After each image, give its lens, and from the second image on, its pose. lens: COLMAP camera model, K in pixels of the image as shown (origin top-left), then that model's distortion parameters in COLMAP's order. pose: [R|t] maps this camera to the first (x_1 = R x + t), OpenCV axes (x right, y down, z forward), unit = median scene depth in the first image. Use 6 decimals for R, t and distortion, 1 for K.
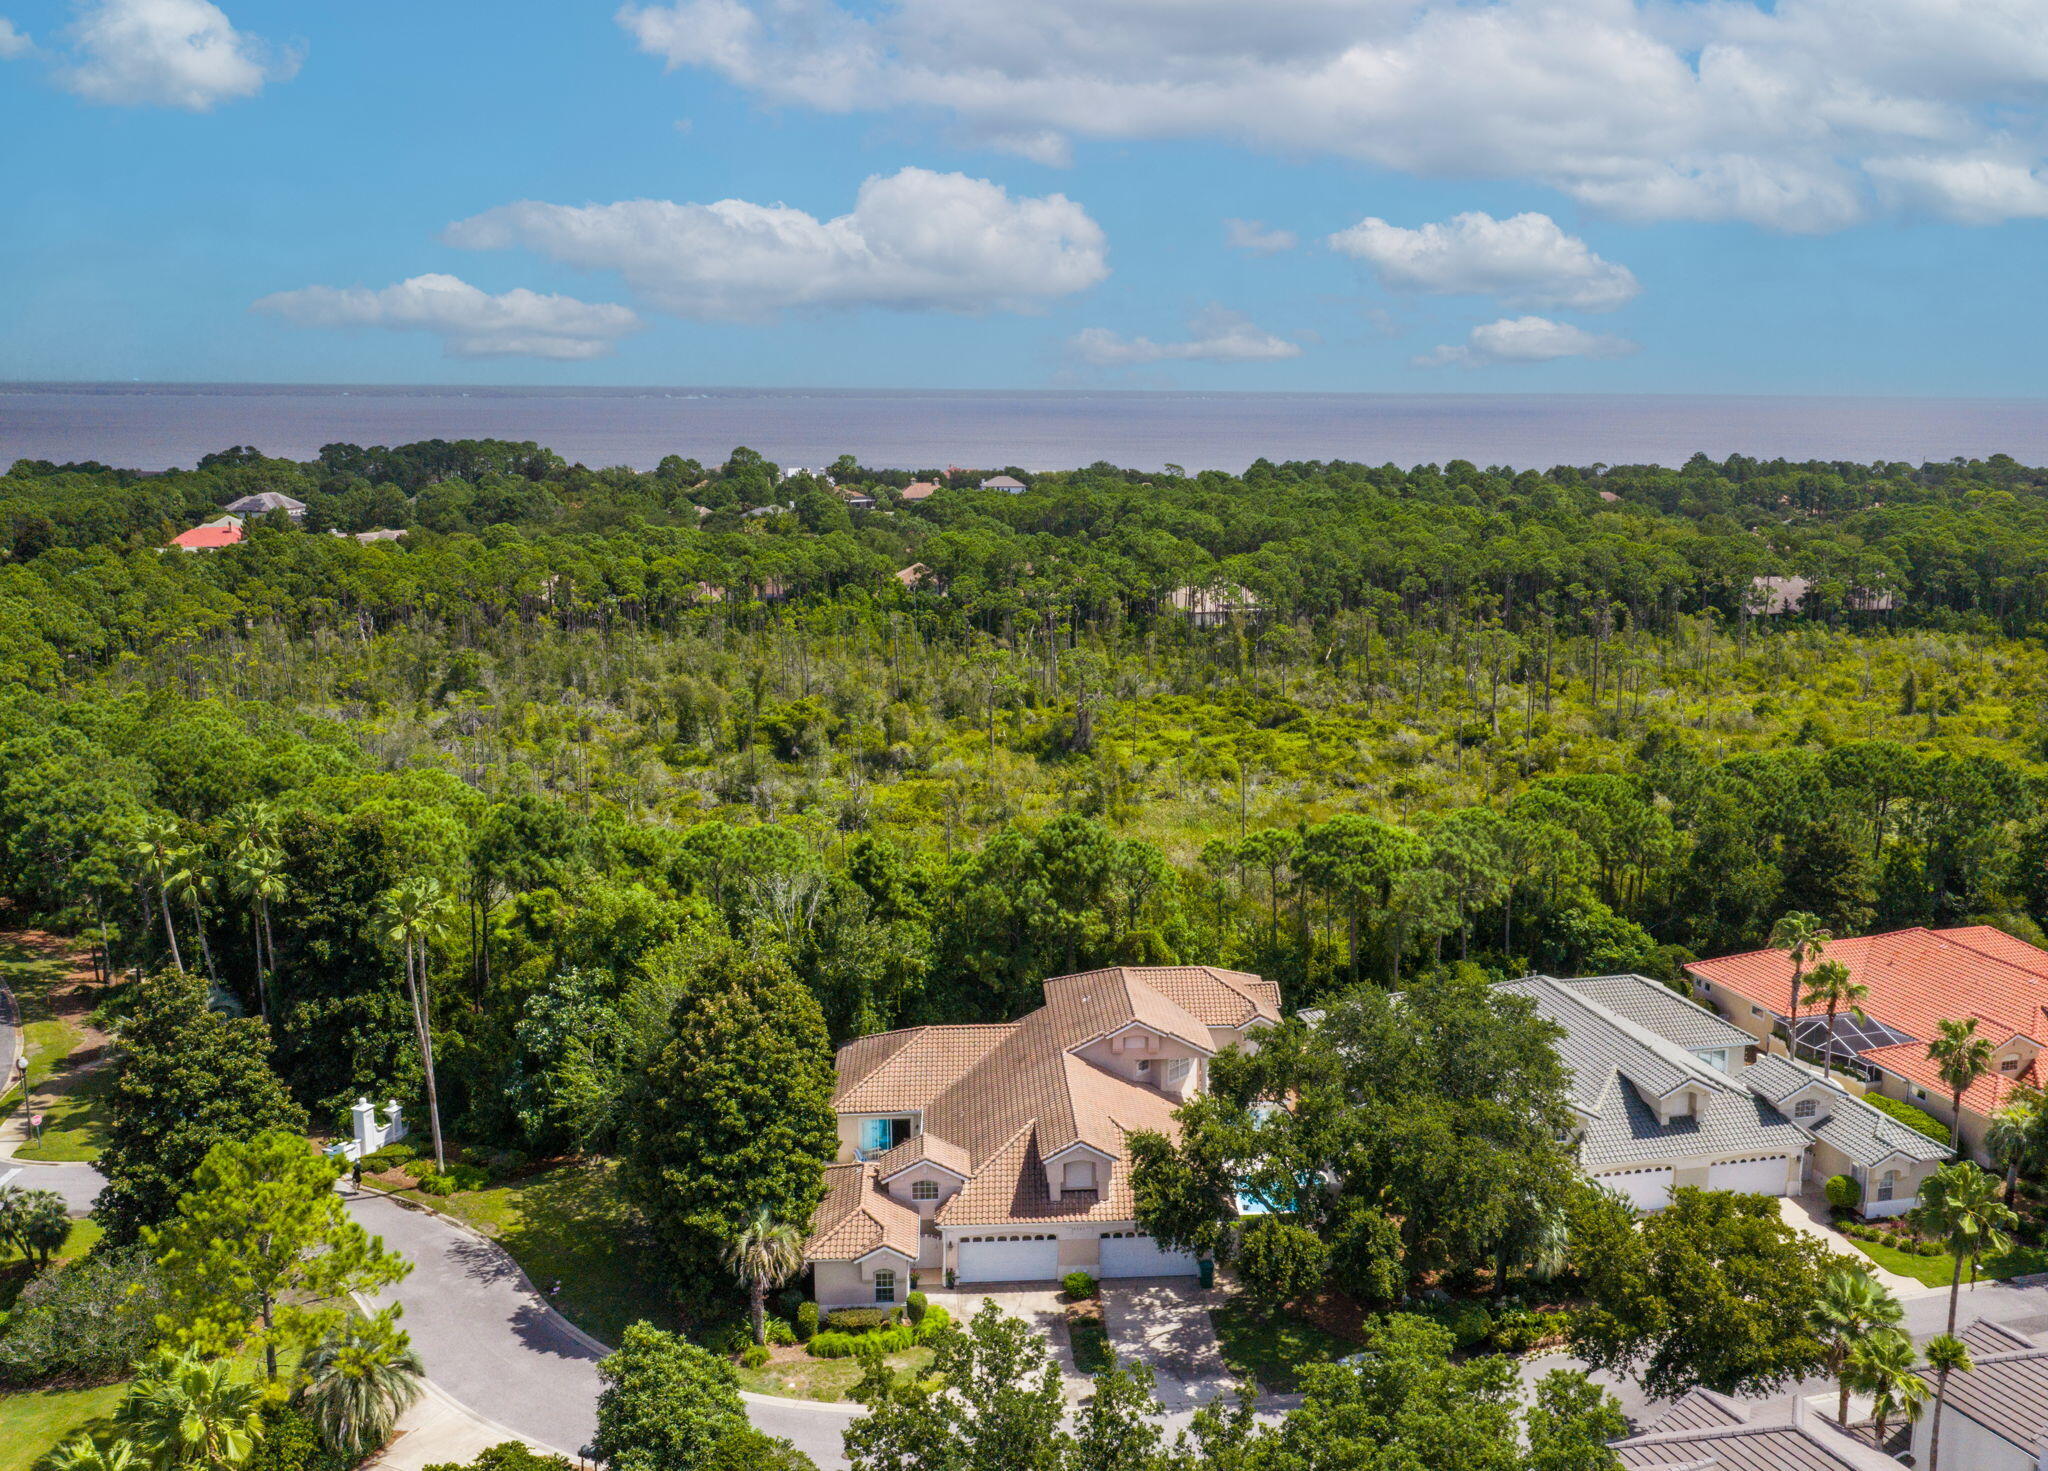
lens RADIAL K [[1884.9, 0, 1098.2], [0, 1884.9, 751.5], [0, 0, 1]] dist [0.044646, -0.119039]
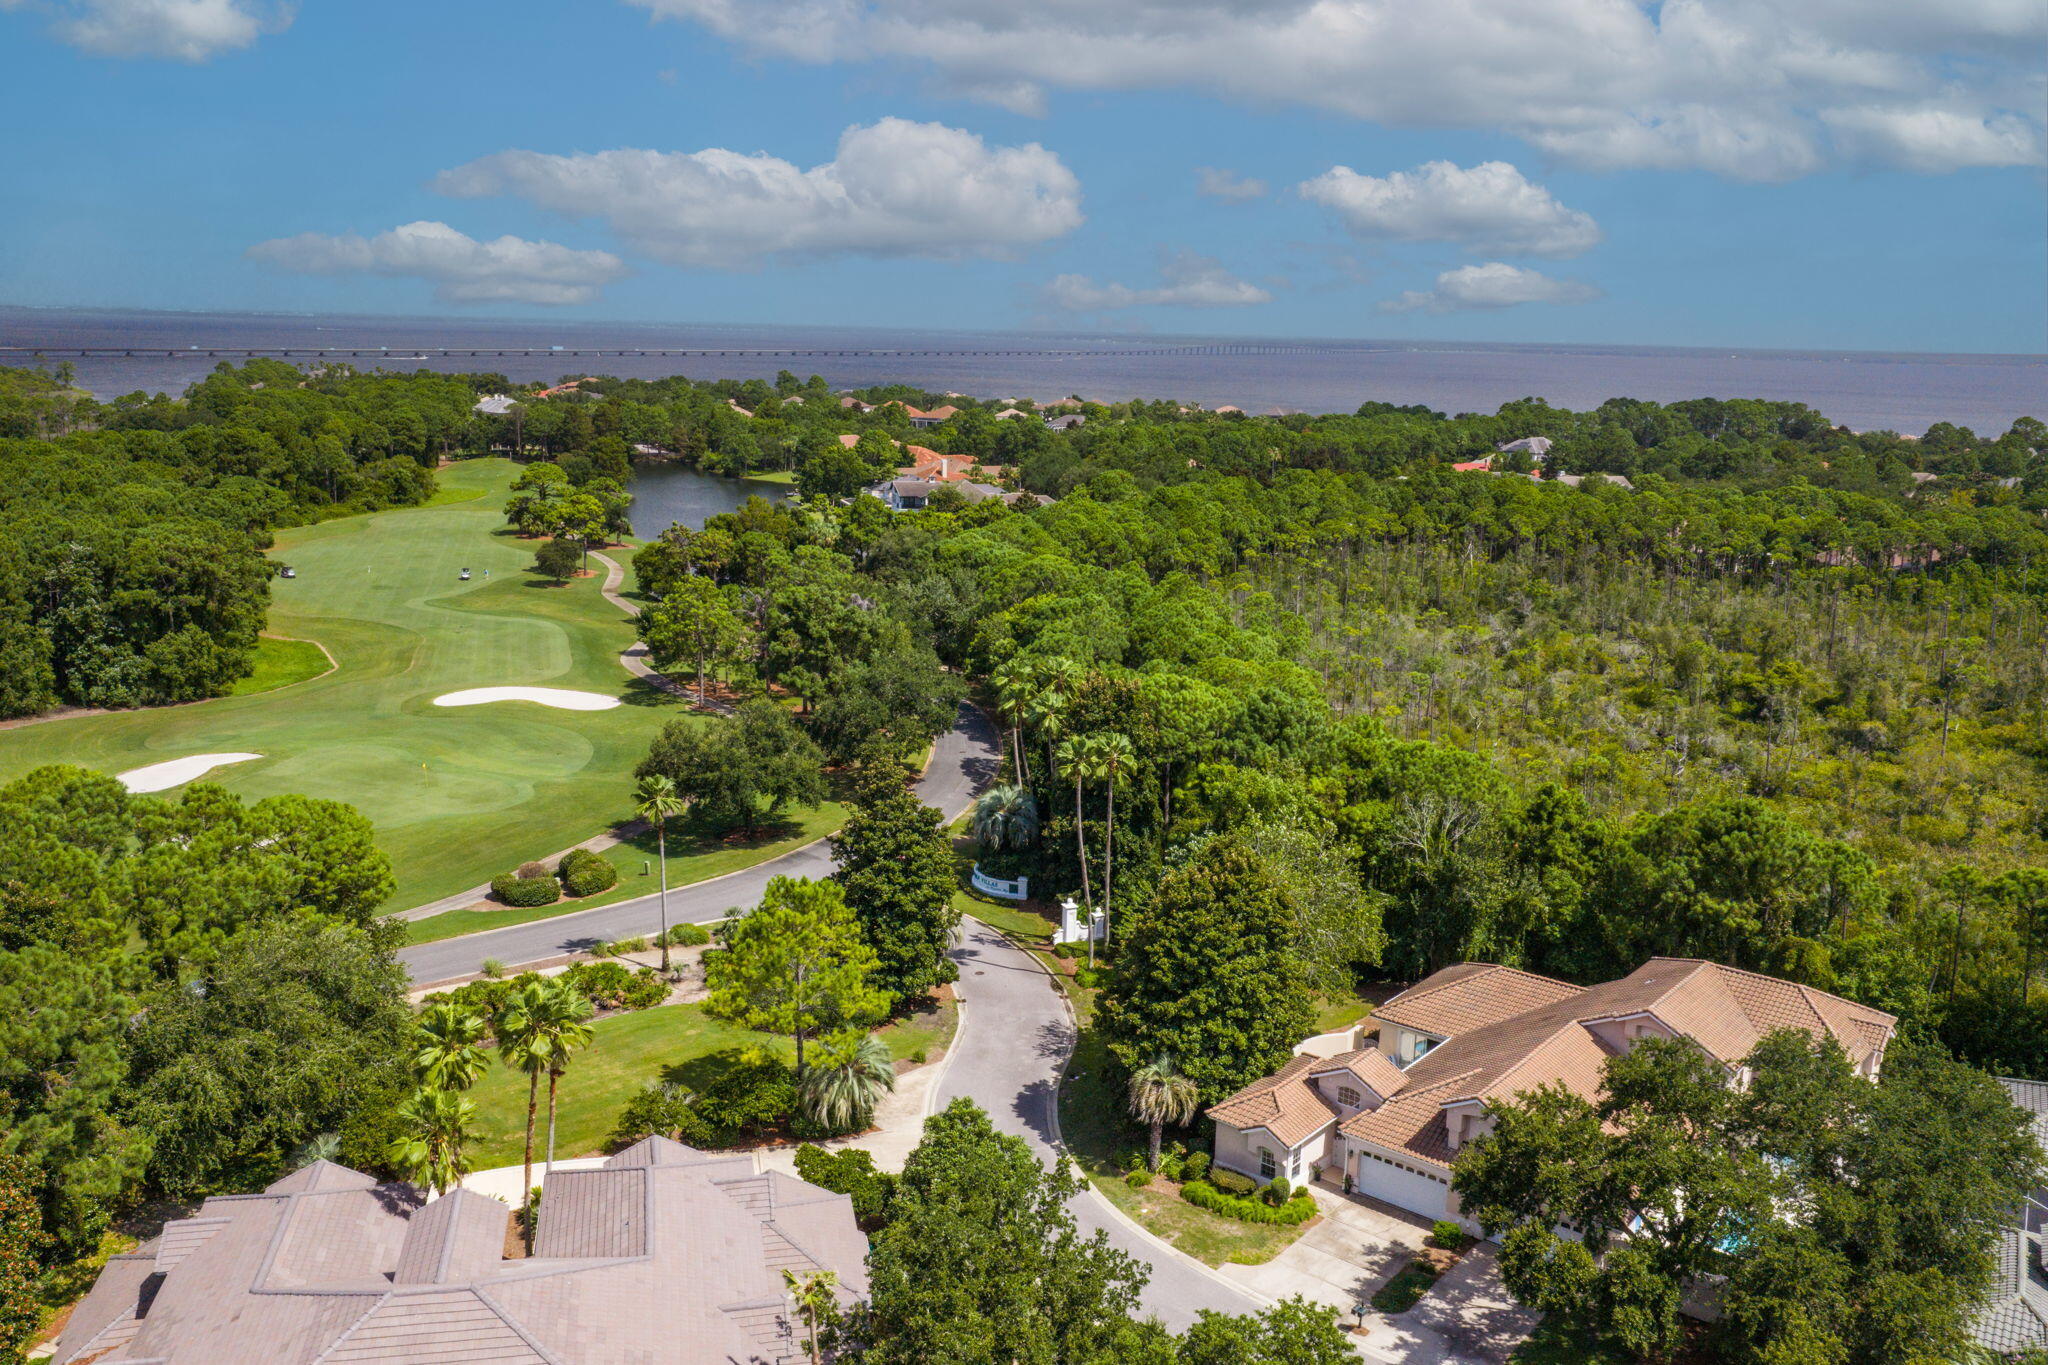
lens RADIAL K [[1691.4, 0, 1024.0], [0, 1691.4, 682.5], [0, 0, 1]] dist [0.027578, -0.041033]
pose [[0.717767, 0.154235, -0.678986, 0.355044], [-0.152293, 0.986322, 0.063056, -0.028131], [0.679425, 0.058146, 0.731438, 0.147450]]
